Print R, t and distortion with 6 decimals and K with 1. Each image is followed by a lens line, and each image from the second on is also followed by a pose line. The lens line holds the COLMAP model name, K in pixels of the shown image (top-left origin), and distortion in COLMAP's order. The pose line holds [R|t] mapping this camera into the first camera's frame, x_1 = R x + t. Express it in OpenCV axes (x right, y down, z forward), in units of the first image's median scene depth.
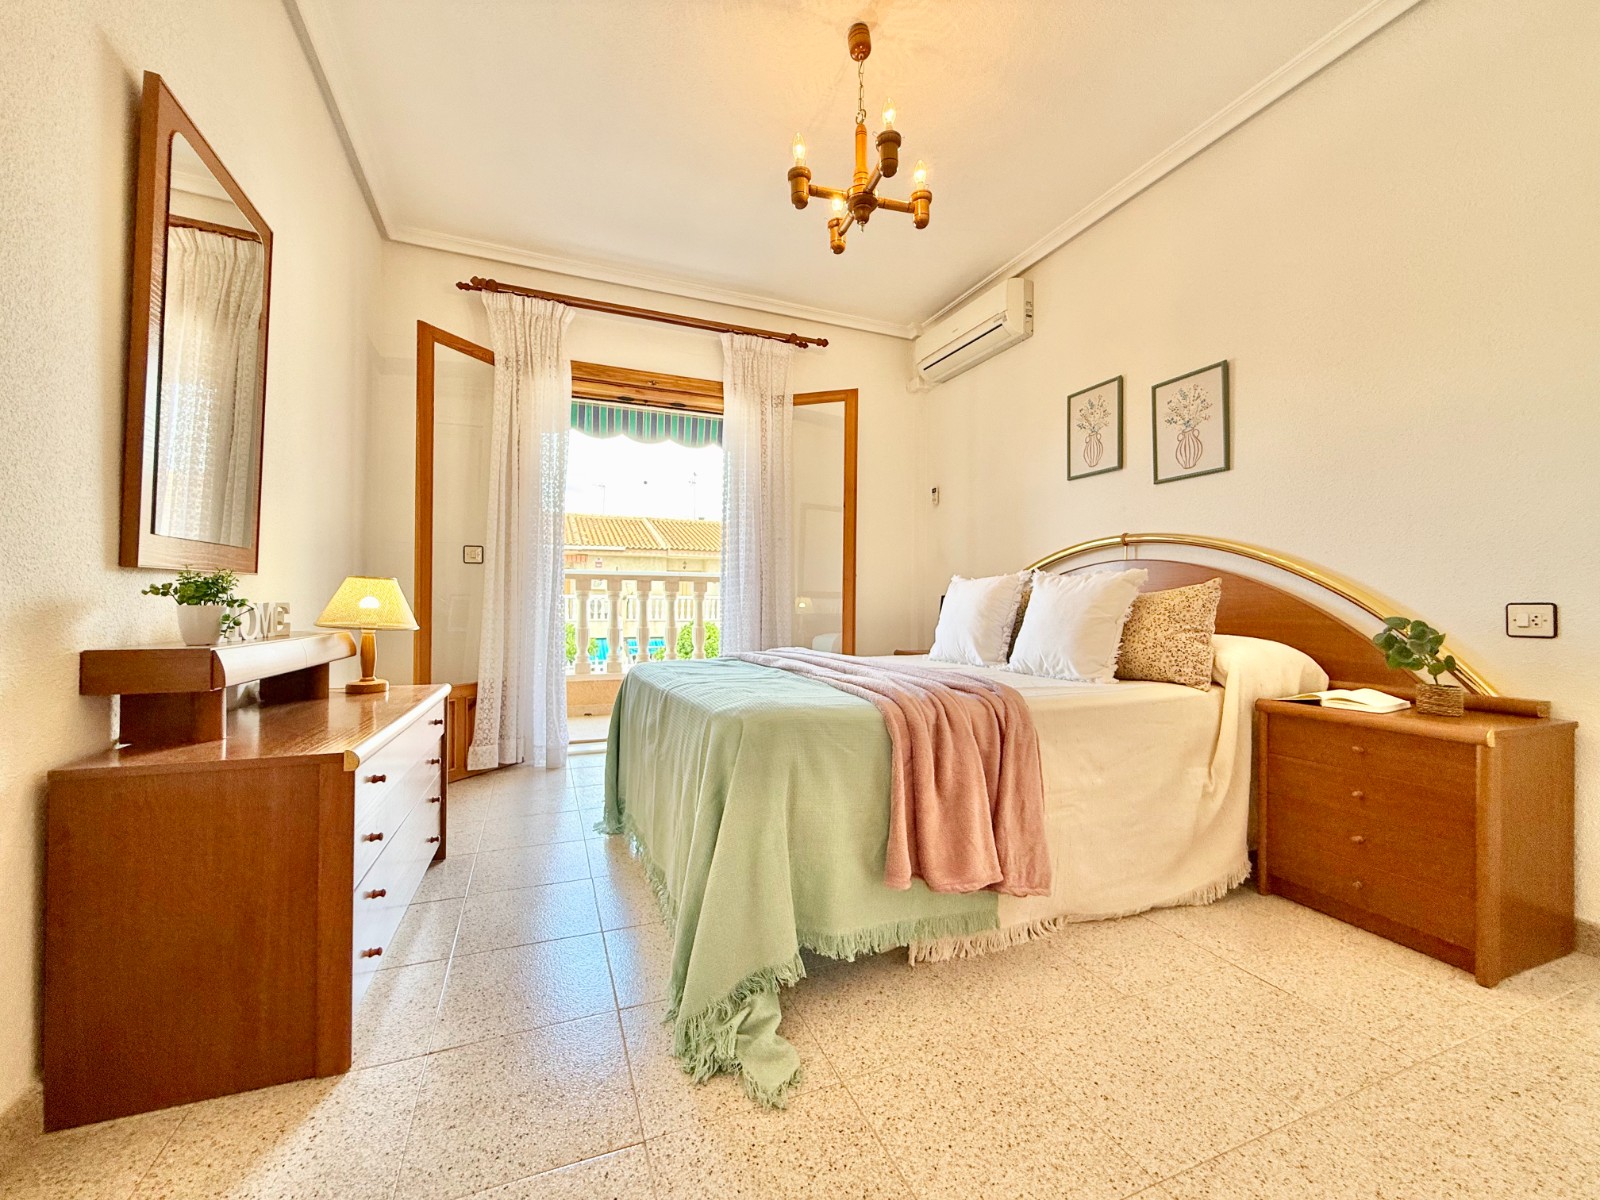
lens RADIAL K [[635.8, 0, 793.7], [0, 635.8, 599.2], [0, 0, 1]] dist [-0.000331, 0.000053]
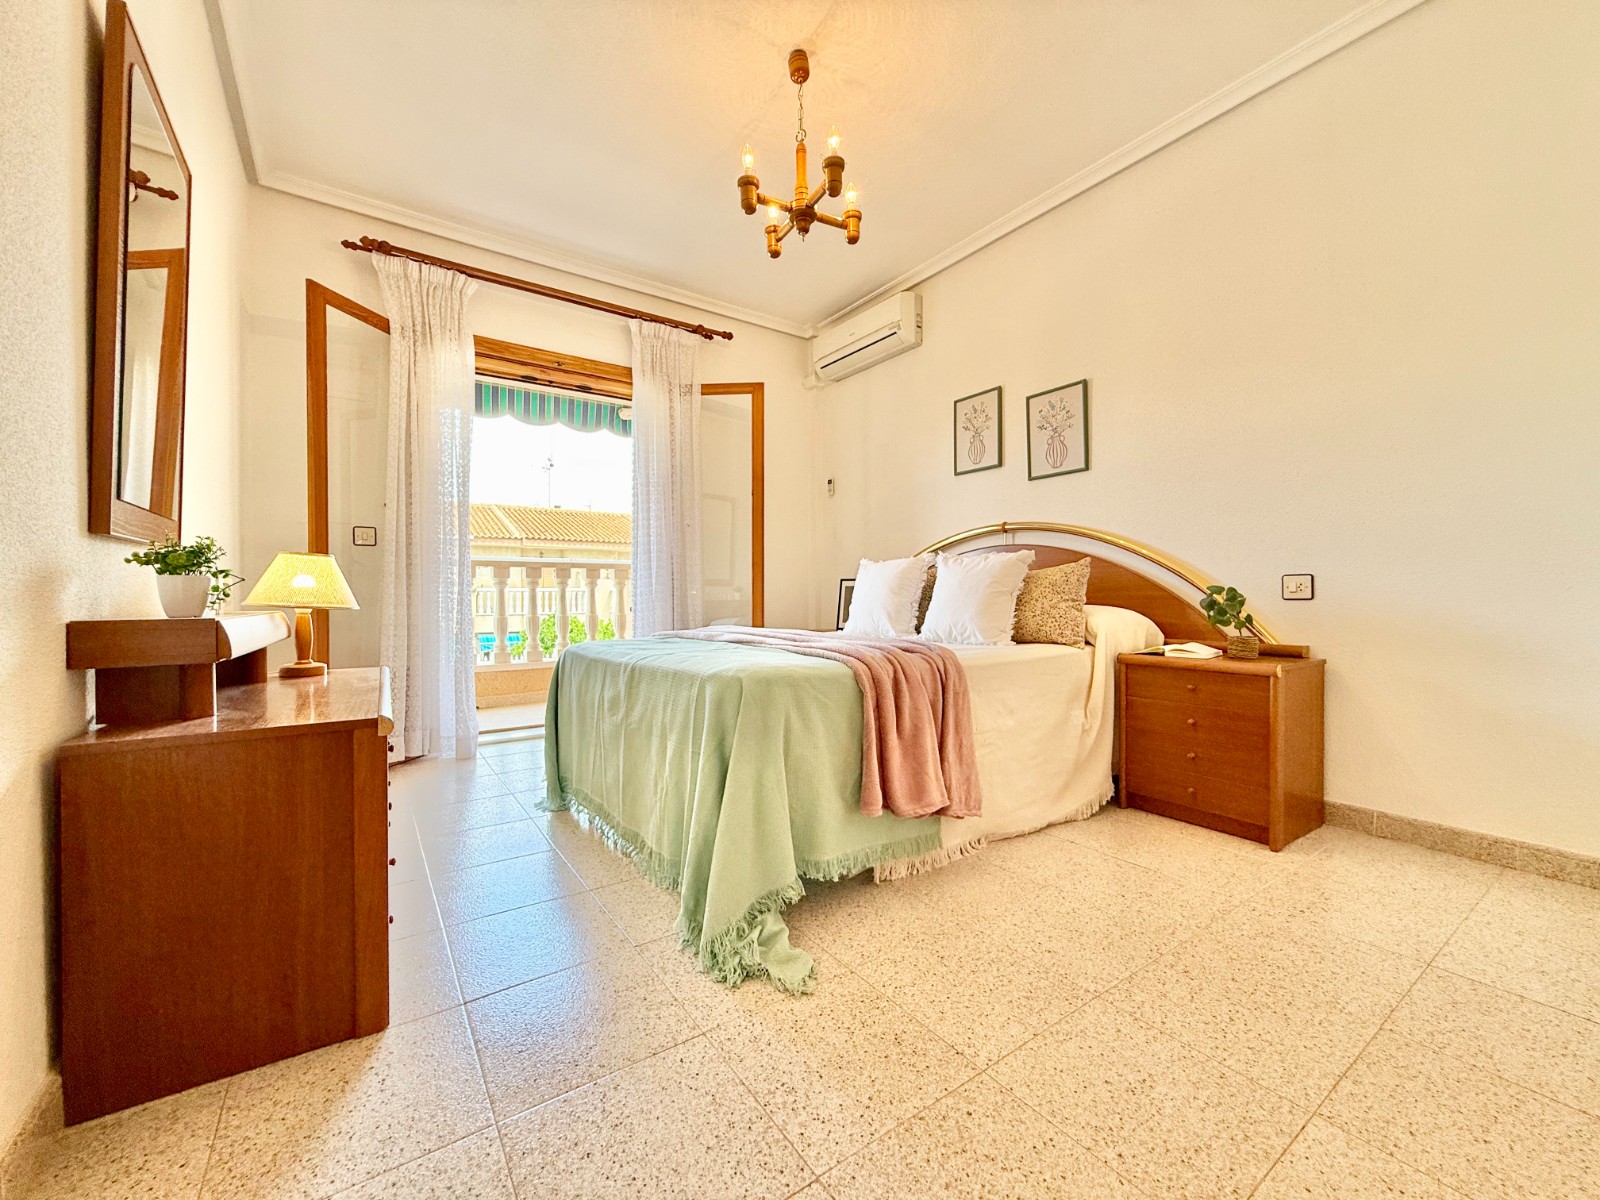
lens RADIAL K [[635.8, 0, 793.7], [0, 635.8, 599.2], [0, 0, 1]] dist [-0.000331, 0.000053]
pose [[0.975703, -0.012402, 0.218745, -0.112350], [0.009687, 0.999862, 0.013477, 0.017953], [-0.218882, -0.011031, 0.975689, -0.054130]]
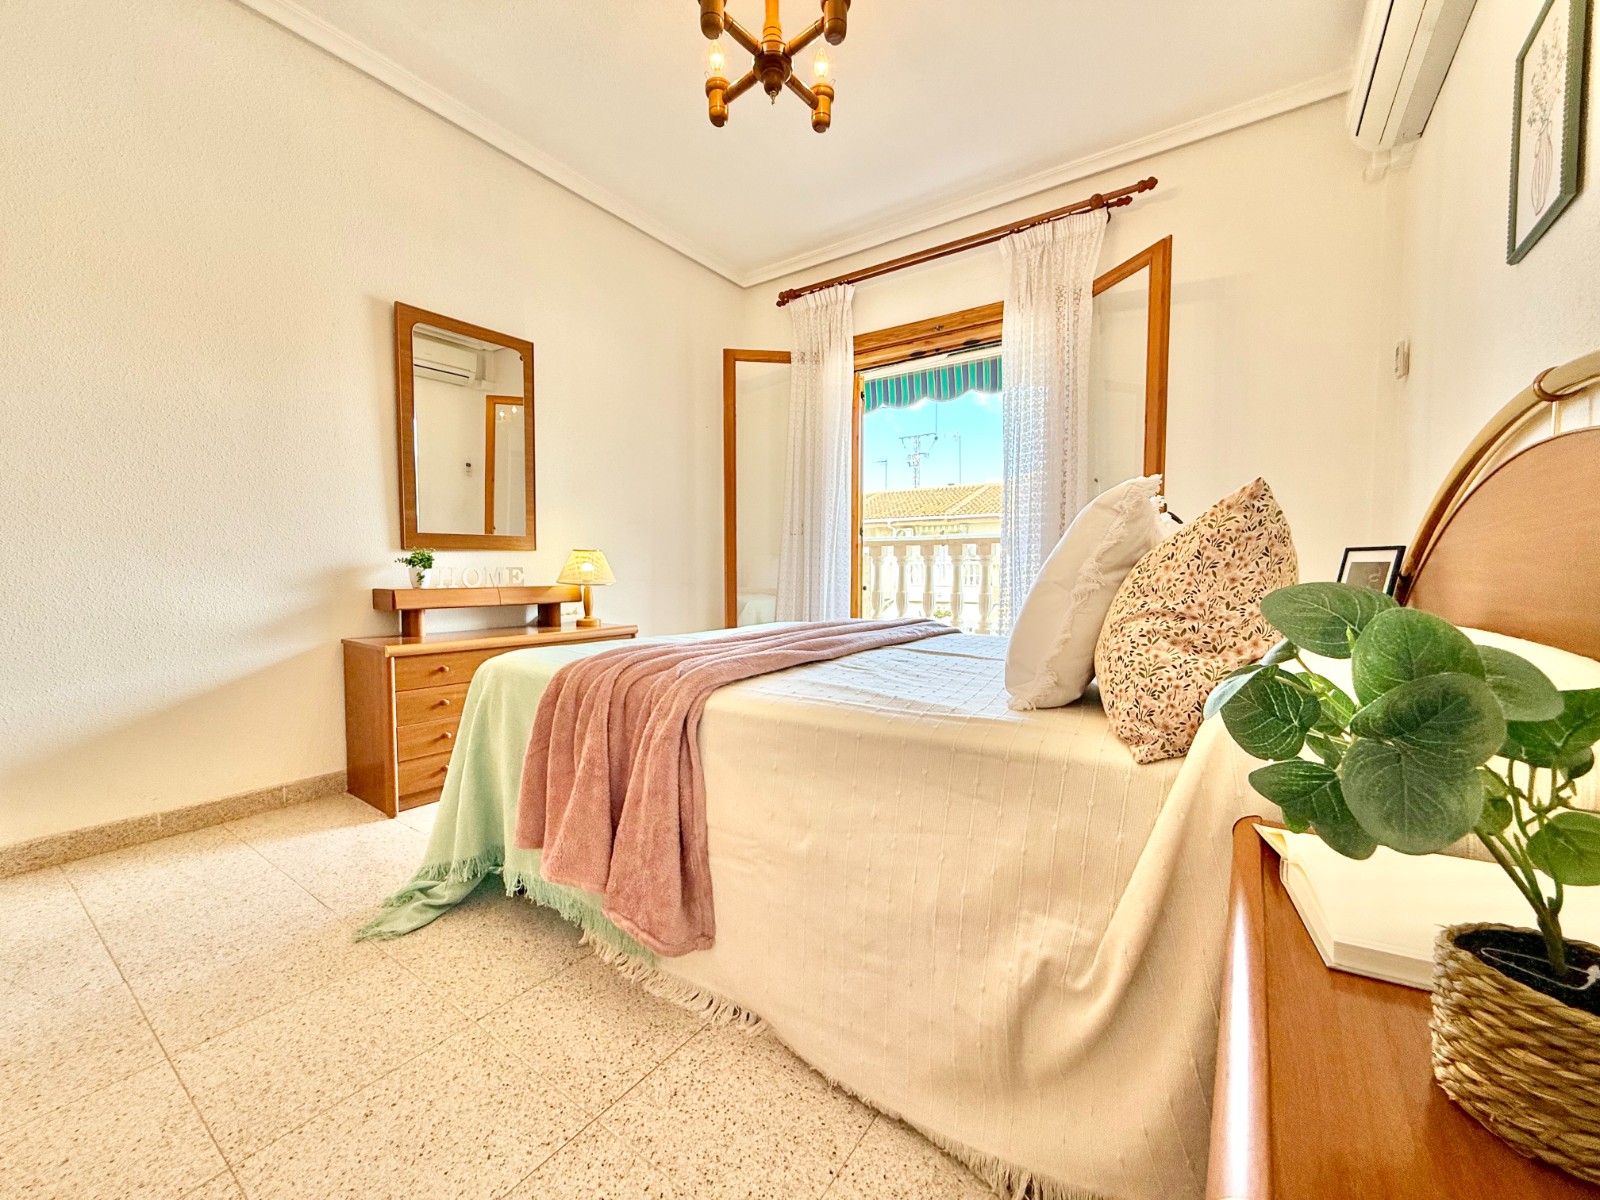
lens RADIAL K [[639.5, 0, 796.0], [0, 639.5, 599.1], [0, 0, 1]] dist [-0.000483, 0.000363]
pose [[0.541964, 0.032178, -0.839786, 0.598245], [0.008942, 0.998989, 0.044049, 0.013157], [0.840354, -0.031382, 0.541128, 0.404774]]
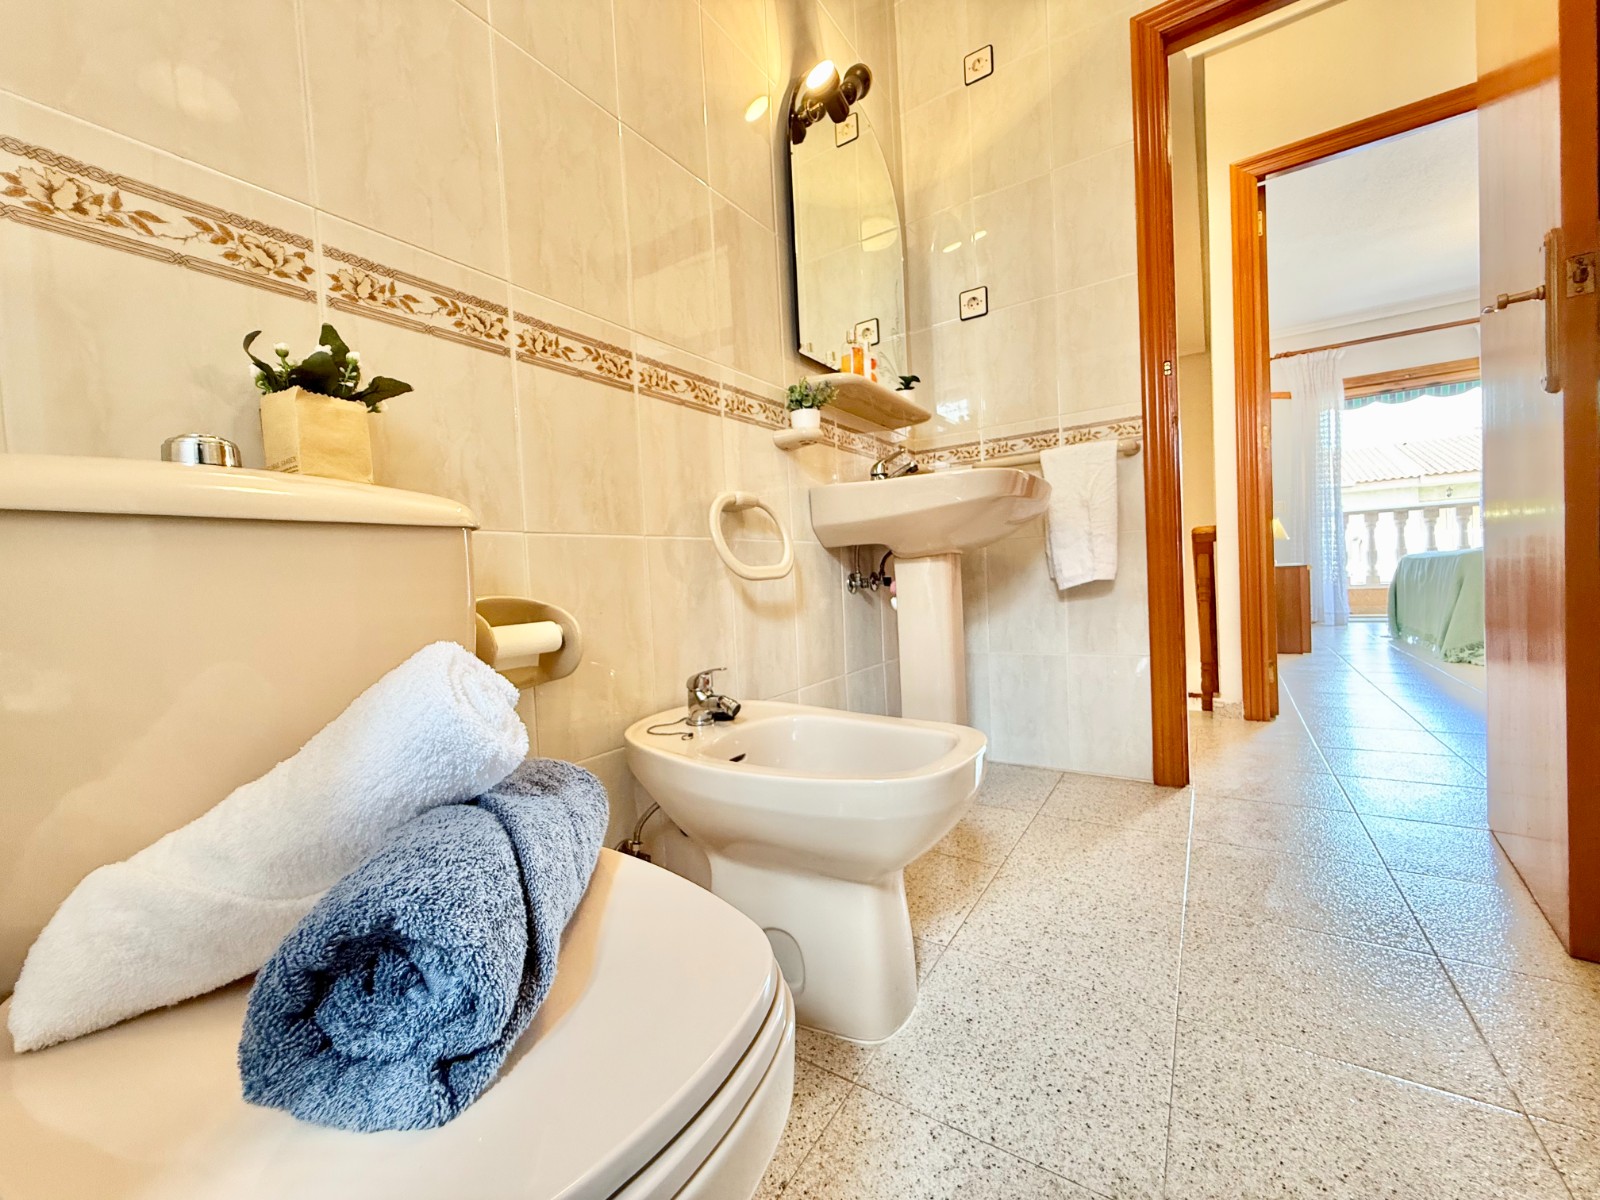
lens RADIAL K [[649.7, 0, 781.2], [0, 649.7, 597.0], [0, 0, 1]] dist [-0.000628, -0.000361]
pose [[0.562383, -0.008859, -0.826829, 0.259335], [0.056663, 0.998005, 0.027847, 0.062365], [0.824933, -0.062512, 0.561763, -1.410878]]
